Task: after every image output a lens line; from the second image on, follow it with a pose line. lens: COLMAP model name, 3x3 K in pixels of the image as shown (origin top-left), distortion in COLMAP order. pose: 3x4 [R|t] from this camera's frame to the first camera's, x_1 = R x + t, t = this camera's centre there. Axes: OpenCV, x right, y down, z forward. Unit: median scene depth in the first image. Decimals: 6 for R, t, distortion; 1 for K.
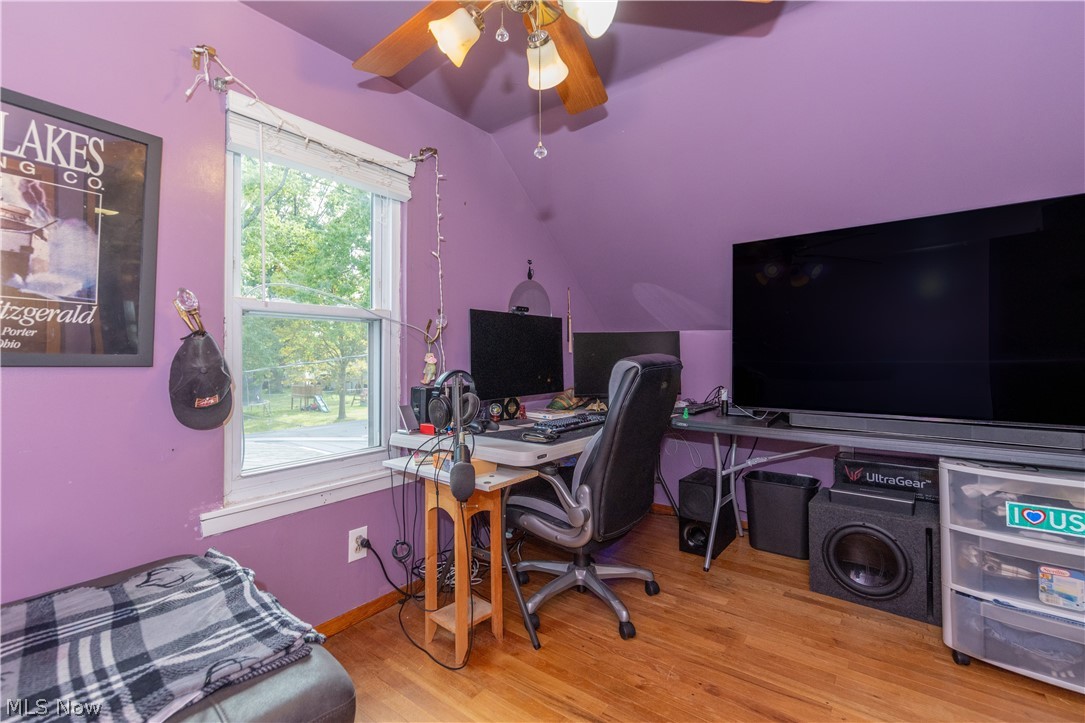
lens RADIAL K [[472.7, 0, 539.9], [0, 472.7, 352.8], [0, 0, 1]] dist [0.000602, 0.000043]
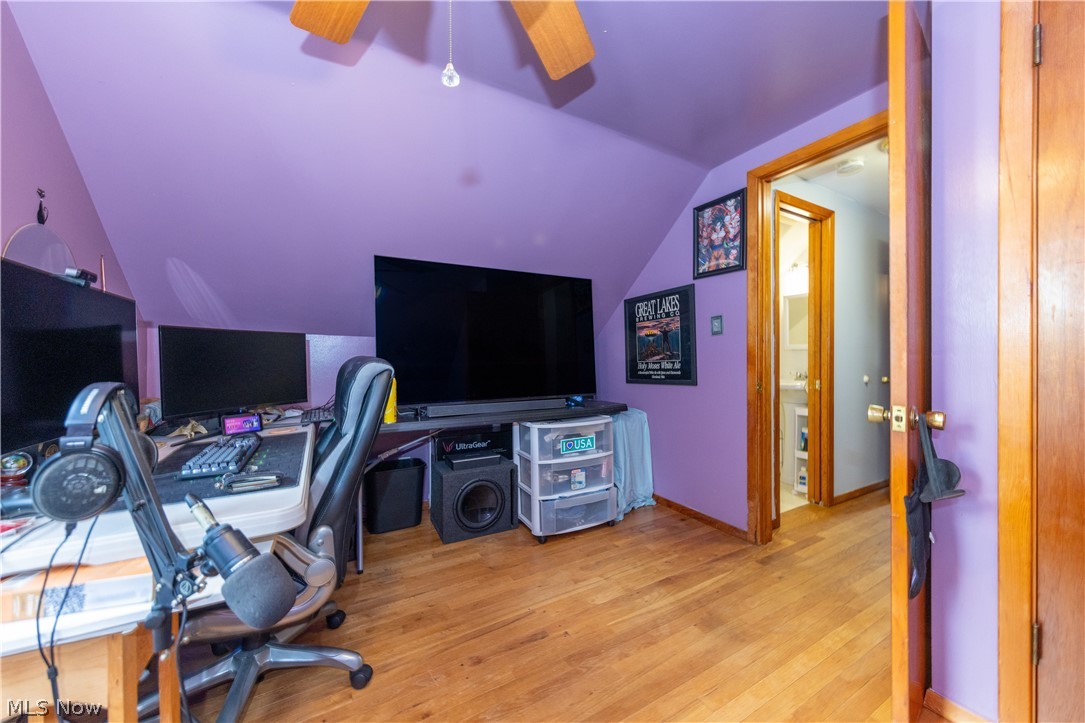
lens RADIAL K [[389.3, 0, 535.9], [0, 389.3, 358.1], [0, 0, 1]] dist [0.000939, 0.000031]
pose [[0.383190, 0.009352, 0.923622, -0.403370], [-0.003289, 0.999956, -0.008761, 0.013424], [-0.923664, 0.000320, 0.383204, 0.492105]]
